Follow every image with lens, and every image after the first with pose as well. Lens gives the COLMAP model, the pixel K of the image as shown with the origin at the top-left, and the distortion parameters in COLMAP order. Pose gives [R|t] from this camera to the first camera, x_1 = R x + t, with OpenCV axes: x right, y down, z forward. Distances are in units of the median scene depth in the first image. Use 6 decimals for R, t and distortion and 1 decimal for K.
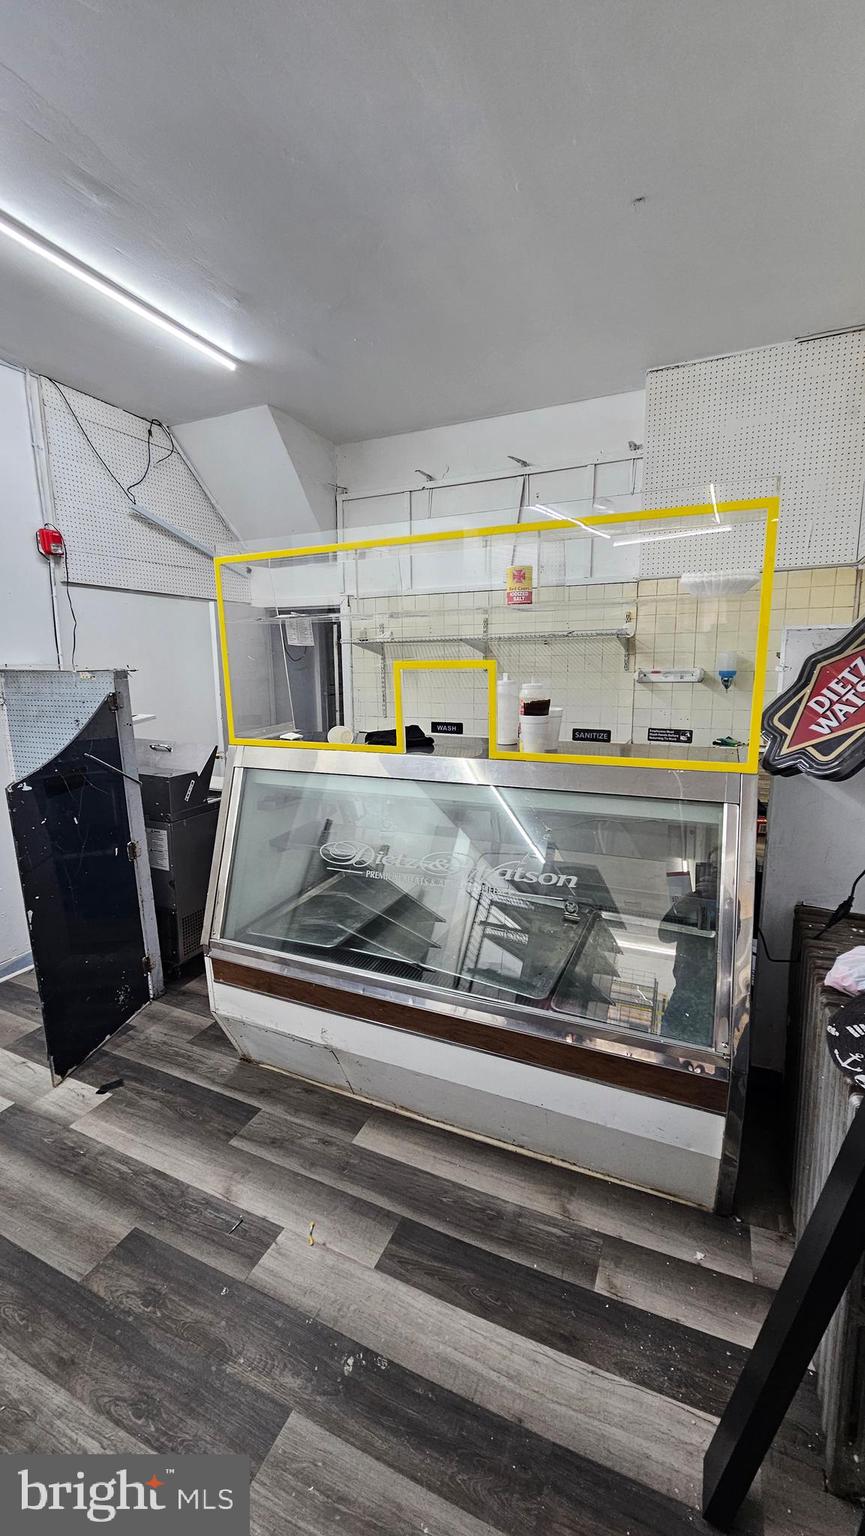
lens RADIAL K [[621.1, 0, 426.5], [0, 621.1, 765.3], [0, 0, 1]] dist [-0.003144, 0.001017]
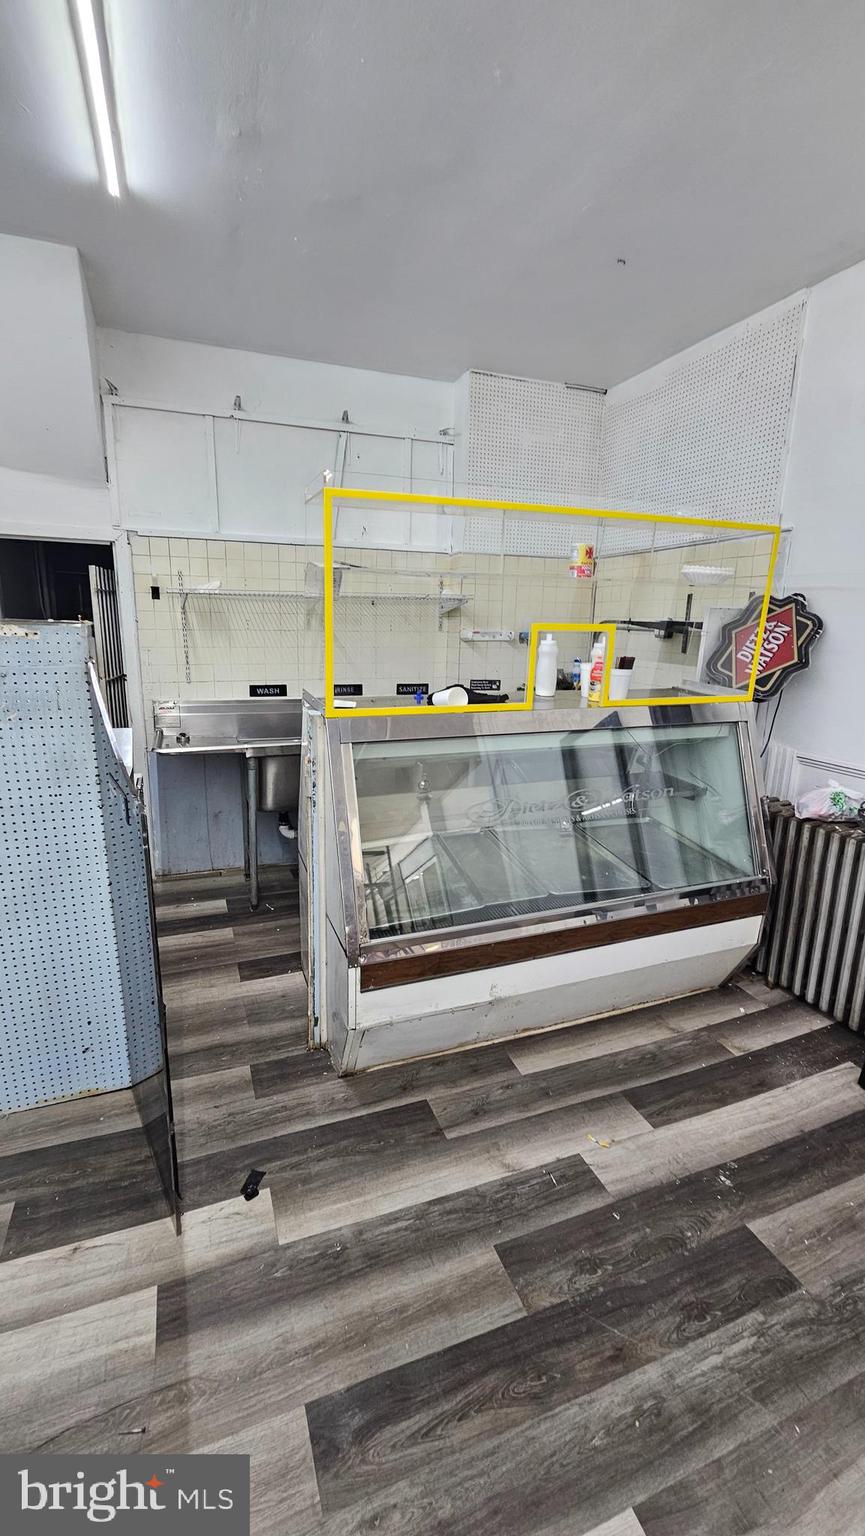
lens RADIAL K [[621.1, 0, 419.7], [0, 621.1, 755.7], [0, 0, 1]] dist [-0.003144, 0.001017]
pose [[0.709033, -0.129616, 0.693161, -1.100808], [0.092014, 0.991564, 0.091294, -0.065743], [-0.699146, -0.000950, 0.714978, 0.427951]]
